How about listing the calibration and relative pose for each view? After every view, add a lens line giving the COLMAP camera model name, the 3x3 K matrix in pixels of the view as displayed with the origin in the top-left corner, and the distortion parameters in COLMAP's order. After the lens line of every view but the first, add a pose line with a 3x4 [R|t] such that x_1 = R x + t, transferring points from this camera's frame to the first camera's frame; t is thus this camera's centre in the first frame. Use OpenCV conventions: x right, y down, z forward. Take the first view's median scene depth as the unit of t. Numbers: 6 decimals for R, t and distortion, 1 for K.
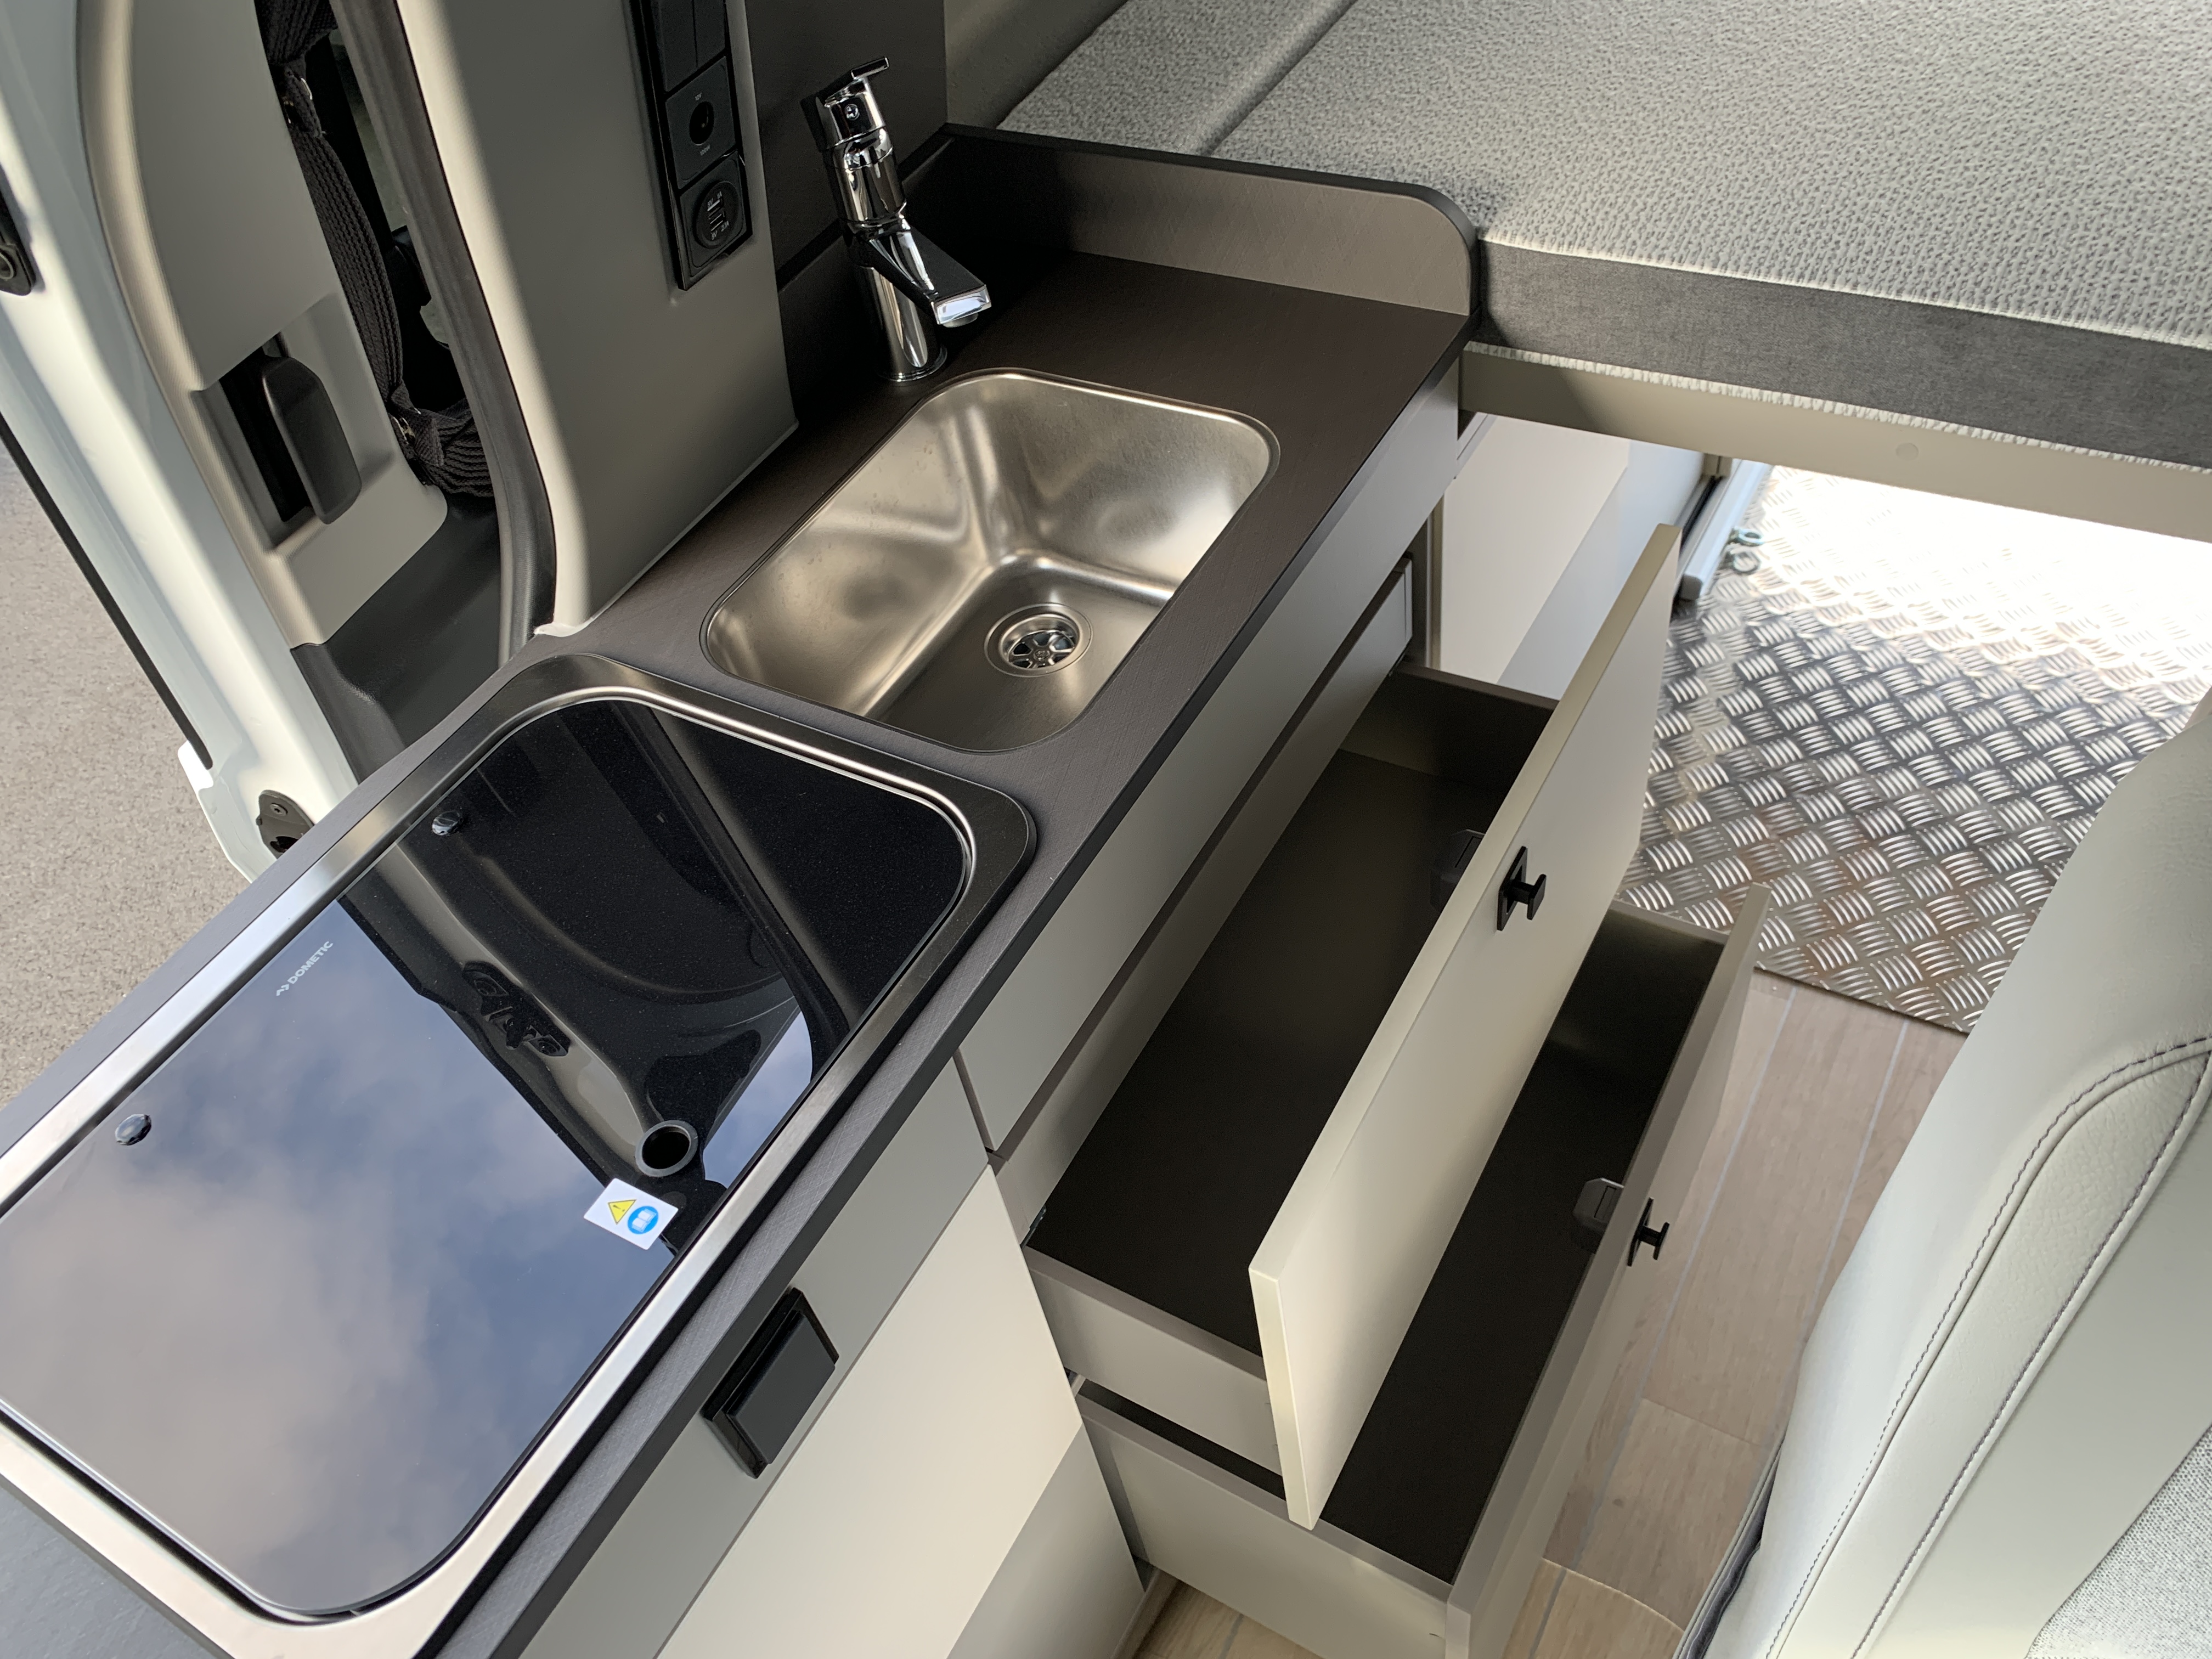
lens RADIAL K [[1693.2, 0, 1103.2], [0, 1693.2, 828.8], [0, 0, 1]] dist [0.018228, -0.025888]
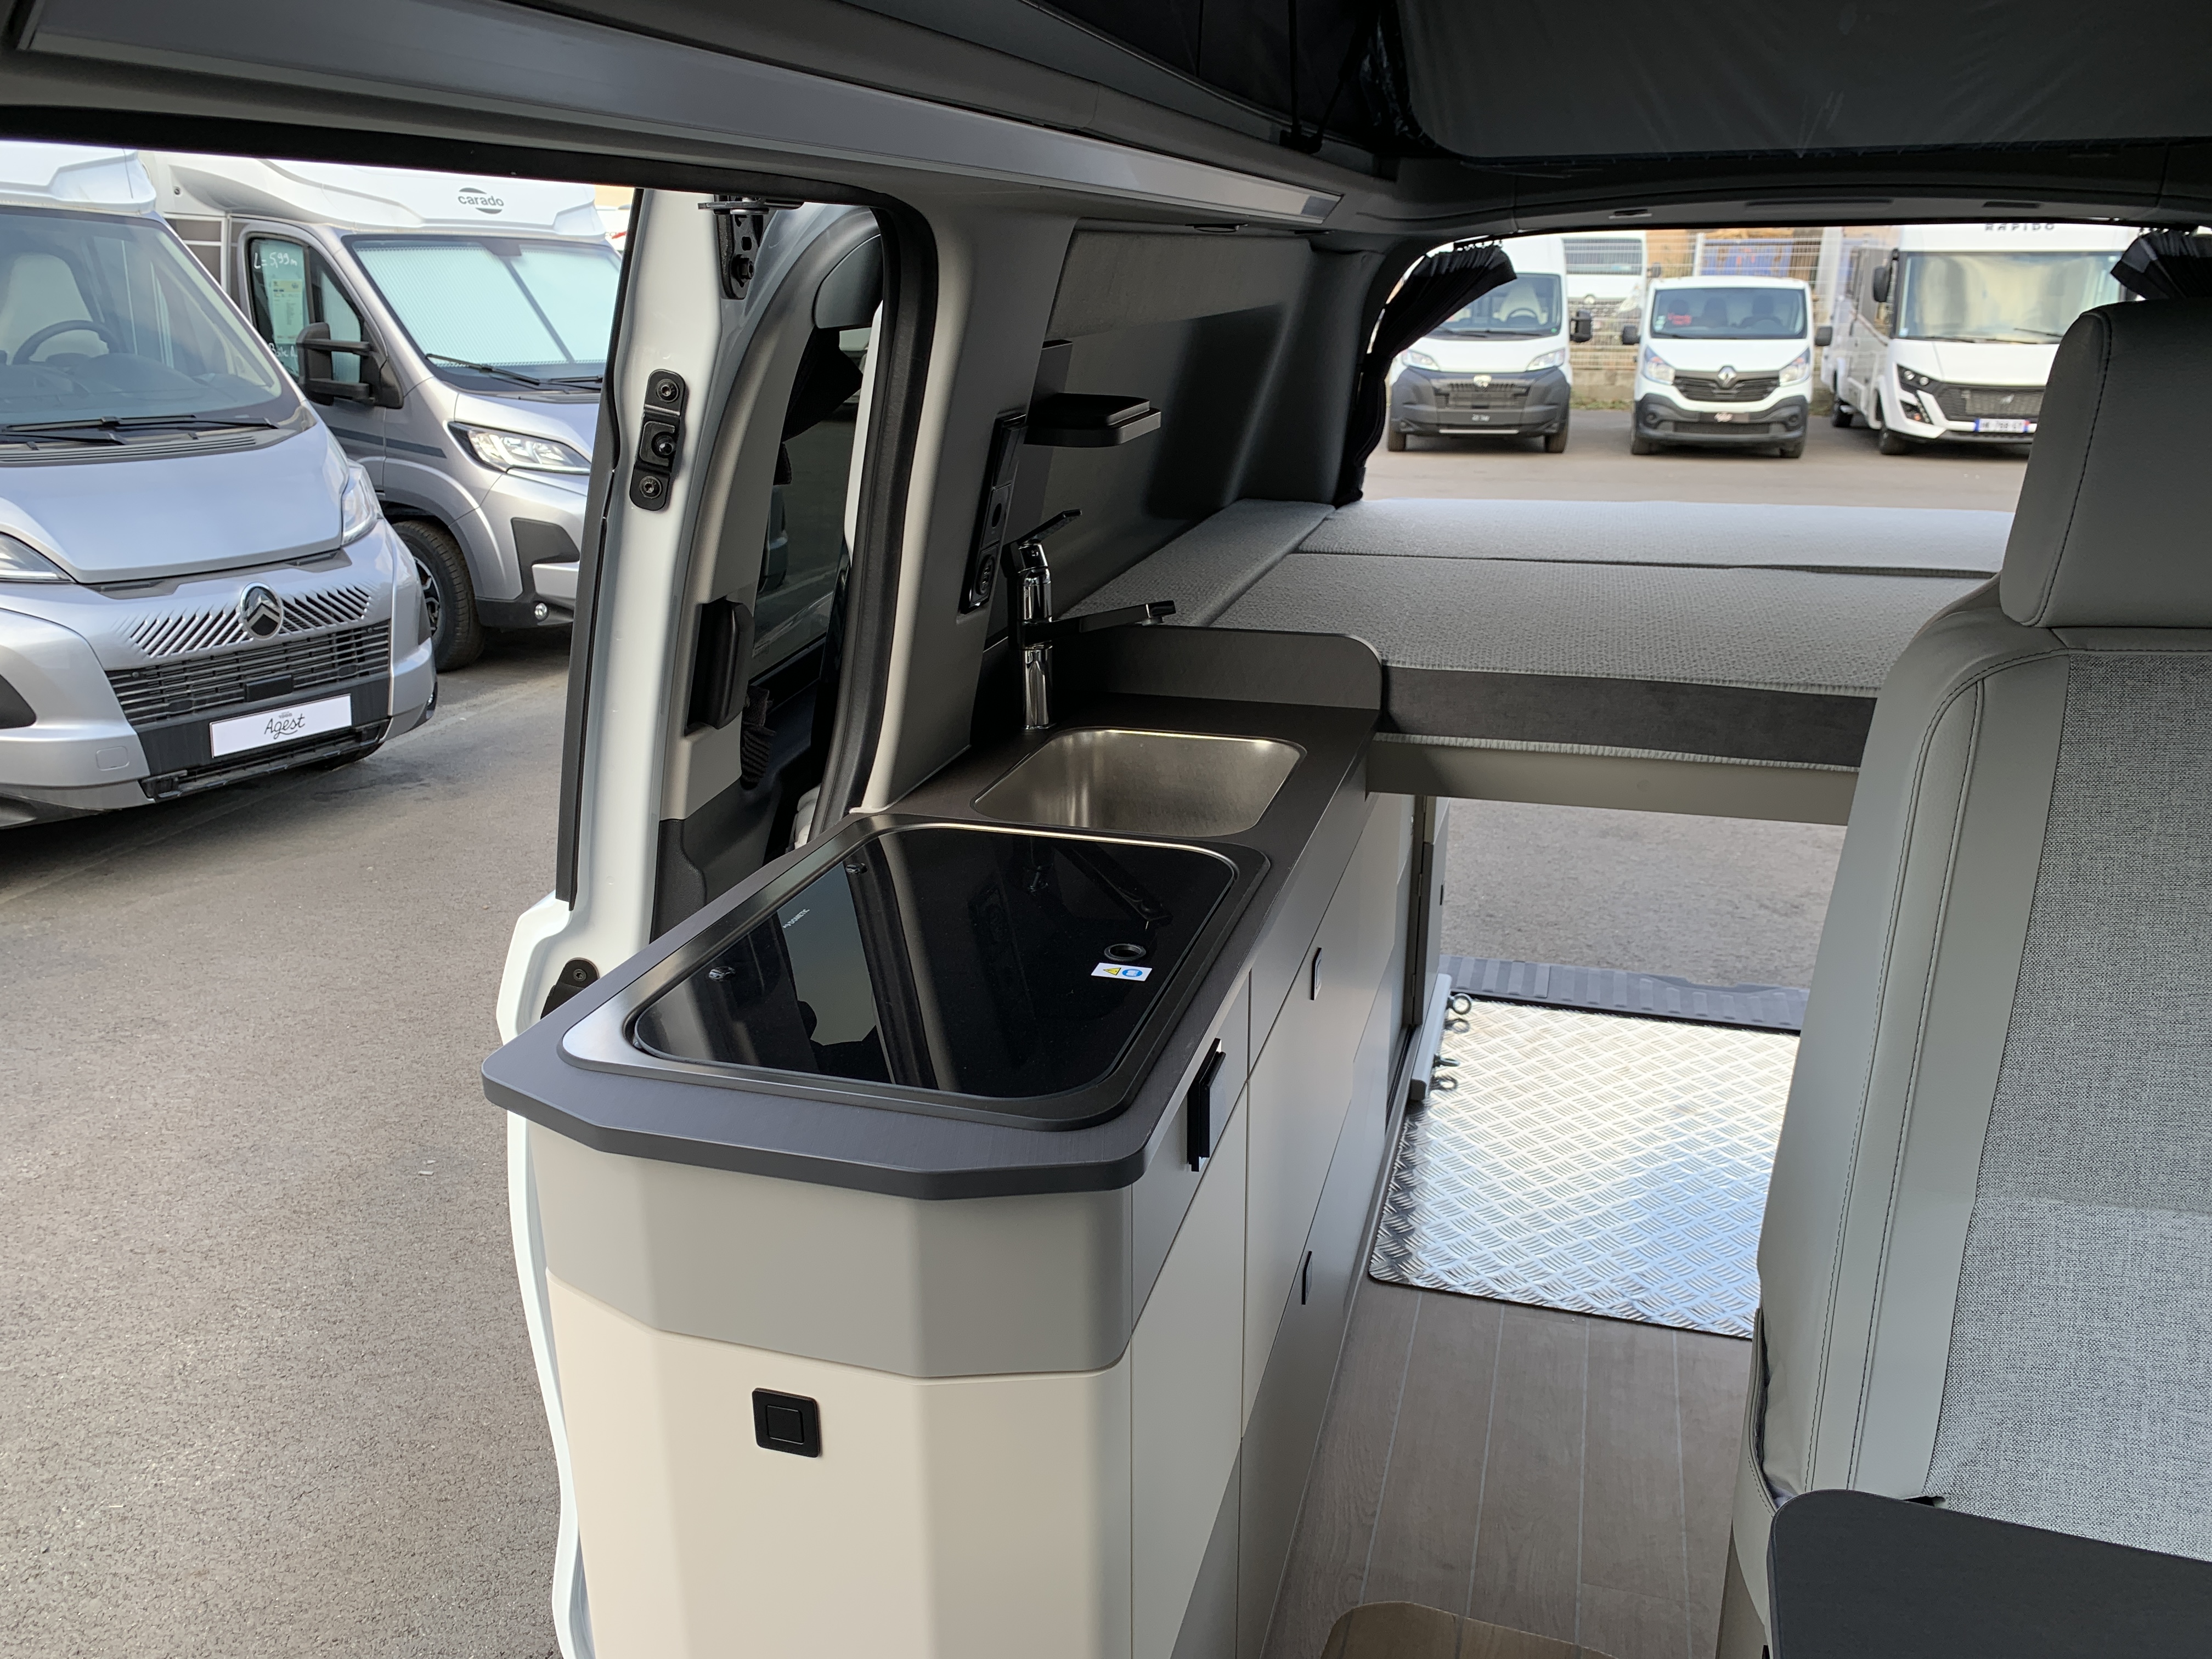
lens RADIAL K [[1693.2, 0, 1099.0], [0, 1693.2, 812.9], [0, 0, 1]] dist [0.018228, -0.025888]
pose [[0.962430, 0.058146, 0.265230, -0.478414], [0.084785, 0.863608, -0.496983, 0.578708], [-0.257953, 0.500799, 0.826233, -0.230407]]
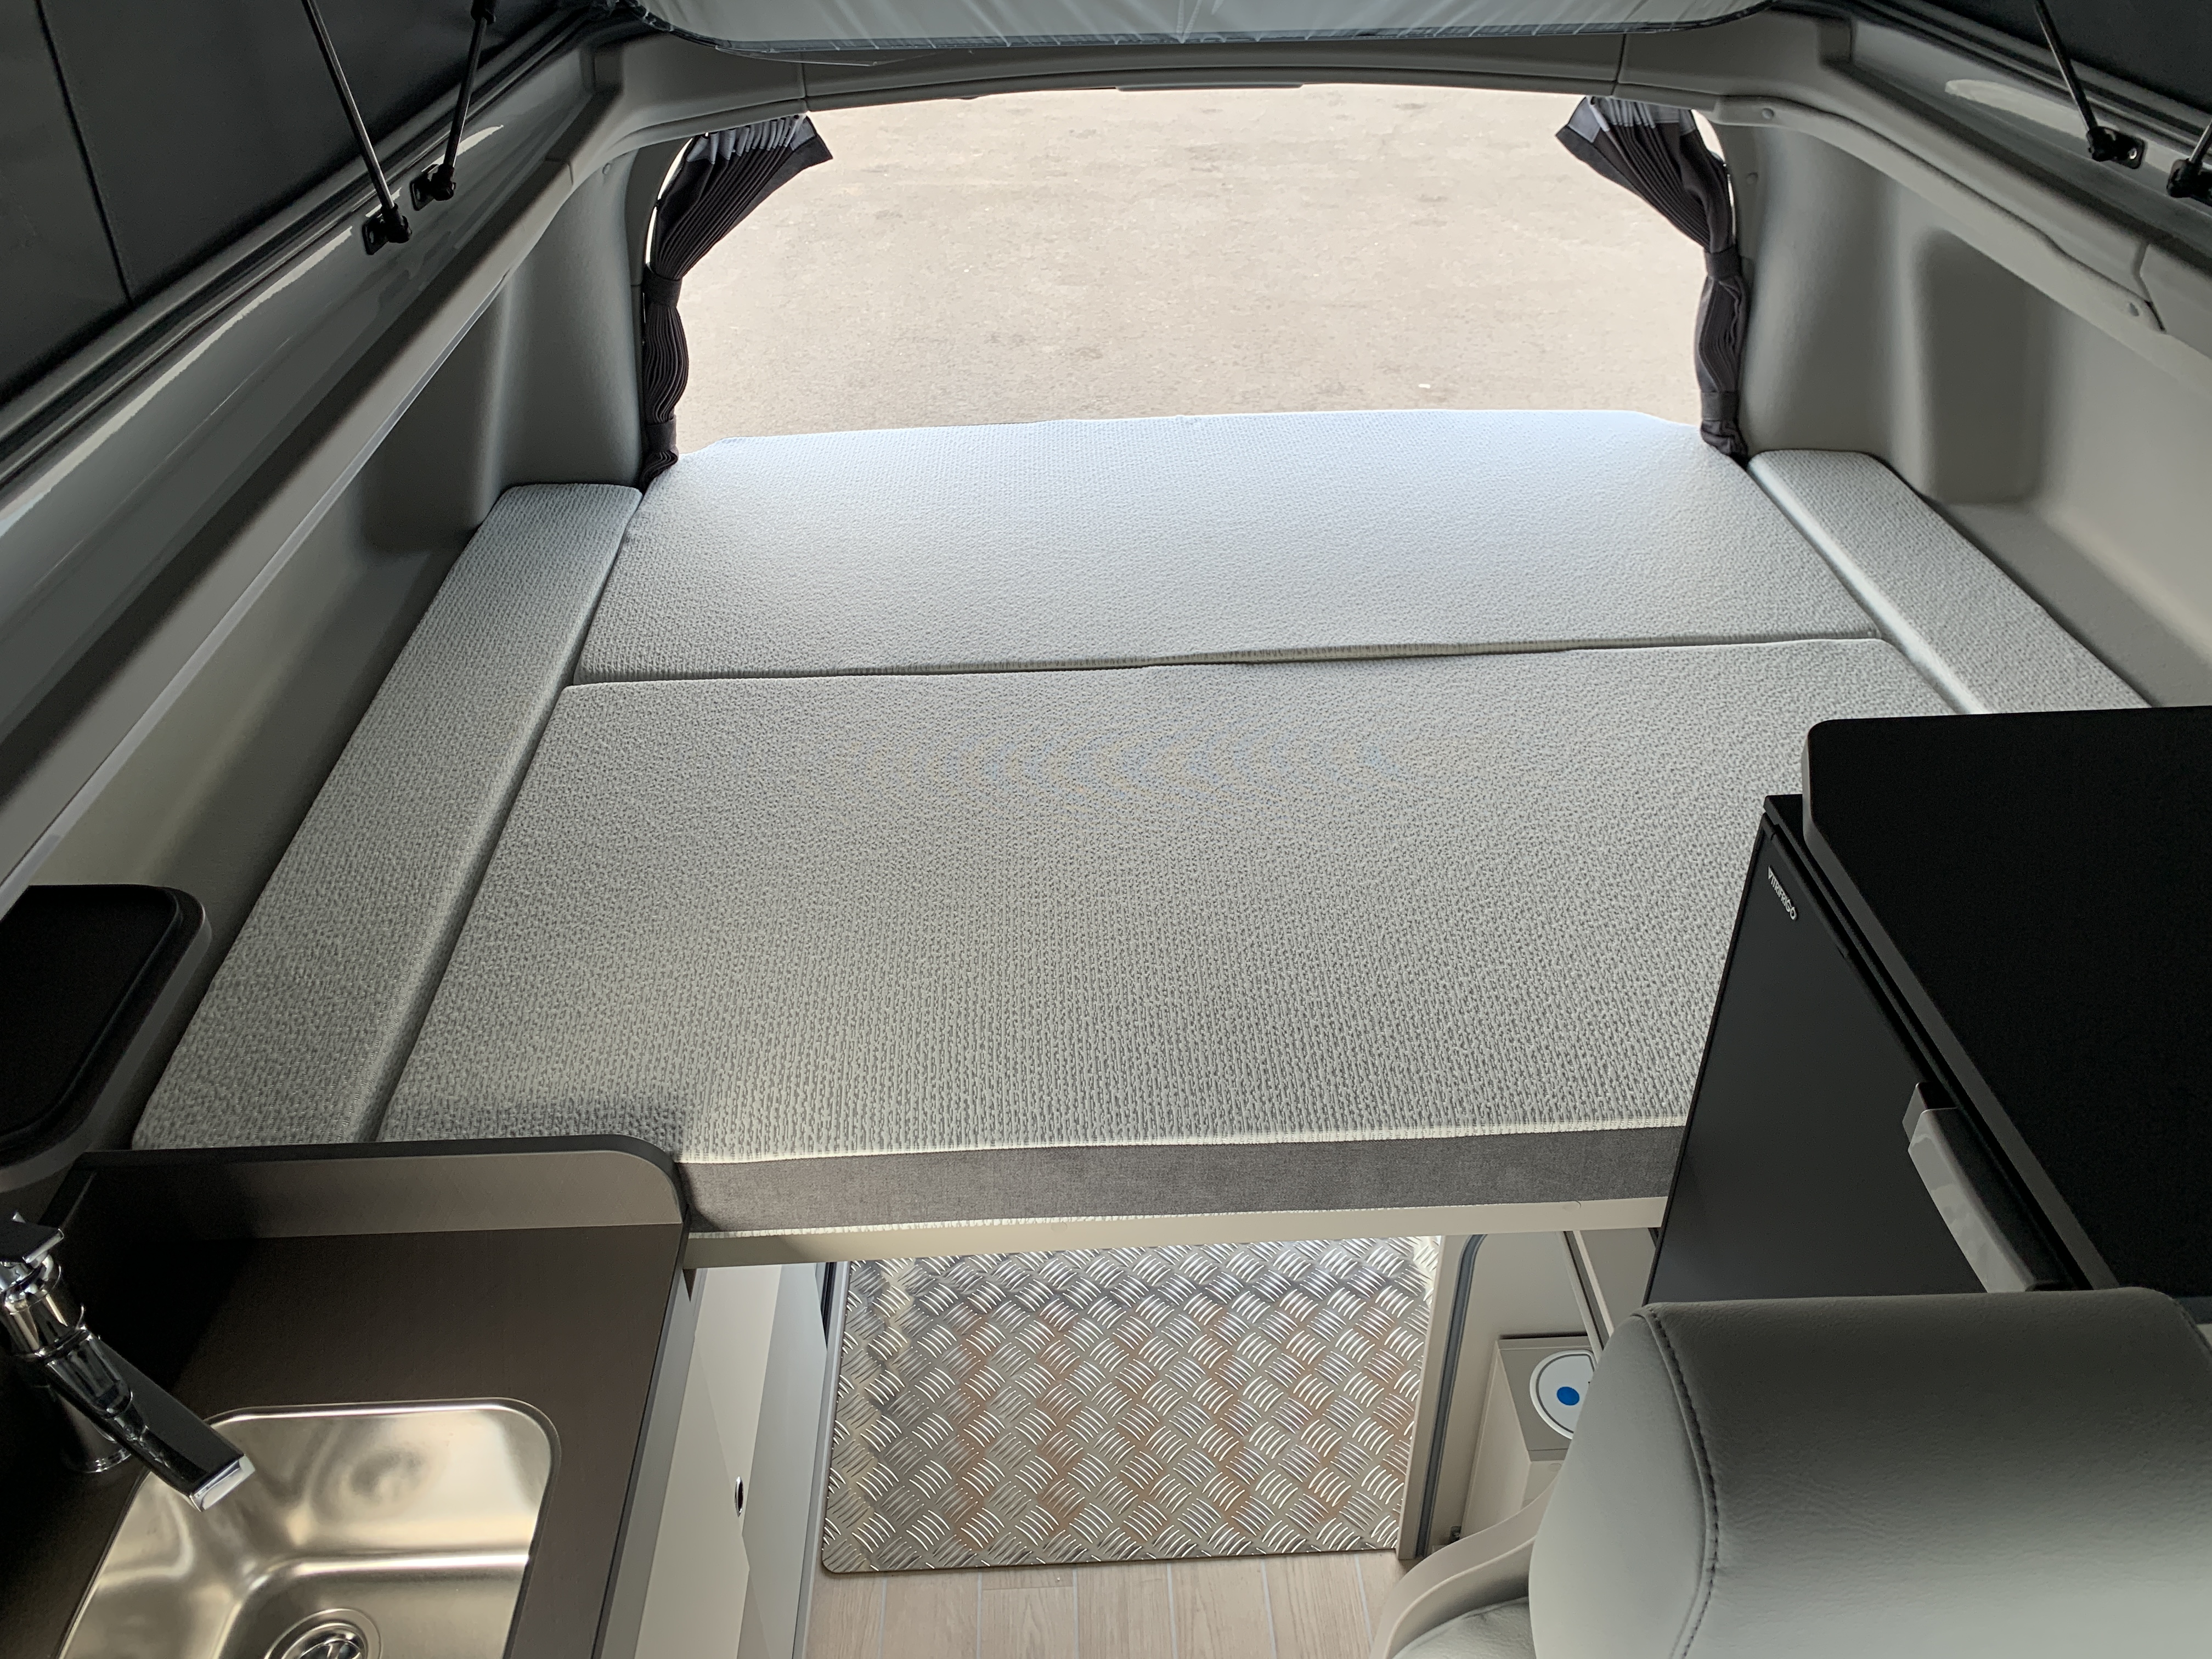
lens RADIAL K [[1693.2, 0, 1121.5], [0, 1693.2, 783.1], [0, 0, 1]] dist [0.018228, -0.025888]
pose [[0.830372, -0.192820, 0.522783, -0.074226], [0.324108, 0.930313, -0.171672, -0.290539], [-0.453250, 0.311990, 0.835001, -0.156765]]
